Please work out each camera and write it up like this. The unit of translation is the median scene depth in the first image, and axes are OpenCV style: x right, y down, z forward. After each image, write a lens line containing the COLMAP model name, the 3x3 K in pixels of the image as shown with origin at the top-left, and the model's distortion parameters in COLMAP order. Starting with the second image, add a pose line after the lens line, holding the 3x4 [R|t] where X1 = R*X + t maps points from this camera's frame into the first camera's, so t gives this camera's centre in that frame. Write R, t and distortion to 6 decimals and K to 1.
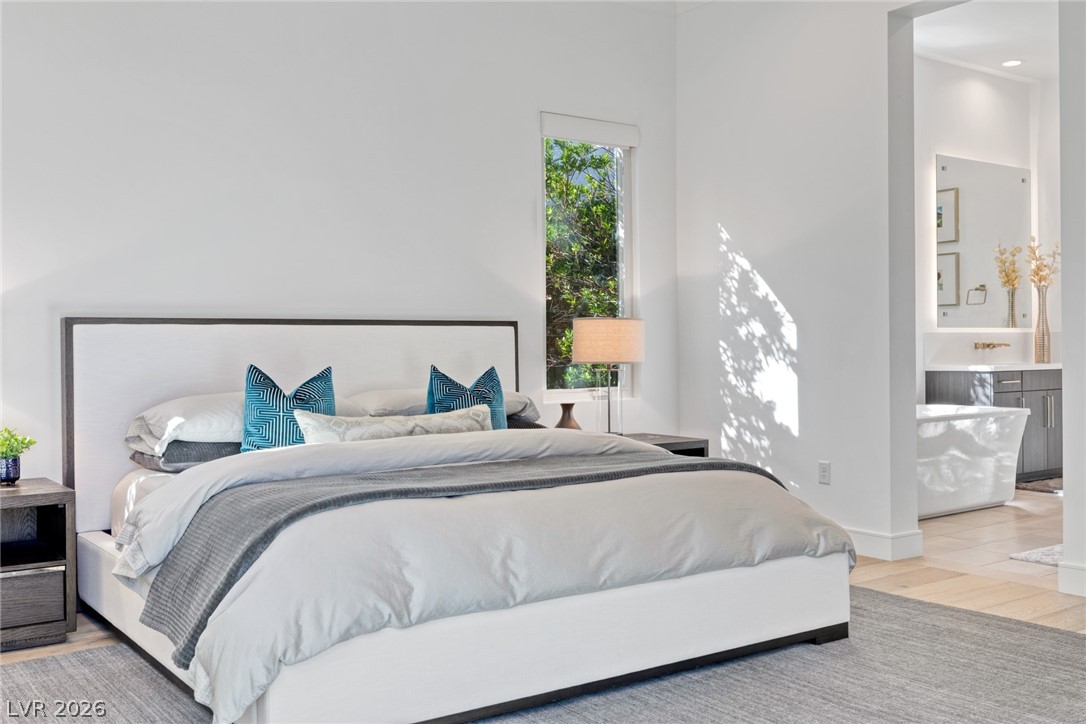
lens RADIAL K [[1011.6, 0, 512.9], [0, 1011.6, 364.5], [0, 0, 1]] dist [-0.009332, 0.001410]
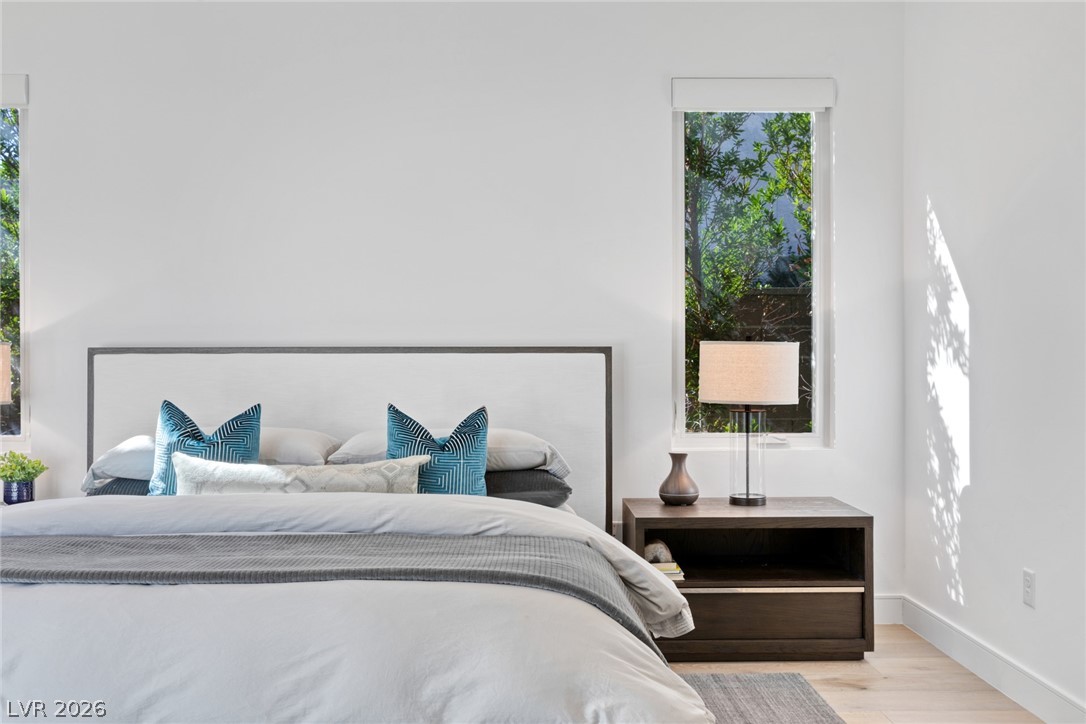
lens RADIAL K [[1011.6, 0, 512.9], [0, 1011.6, 364.5], [0, 0, 1]] dist [-0.009332, 0.001410]
pose [[0.834782, 0.008709, -0.550511, 0.484436], [-0.013775, 0.999892, -0.005071, -0.030286], [0.550408, 0.011816, 0.834812, 0.377587]]
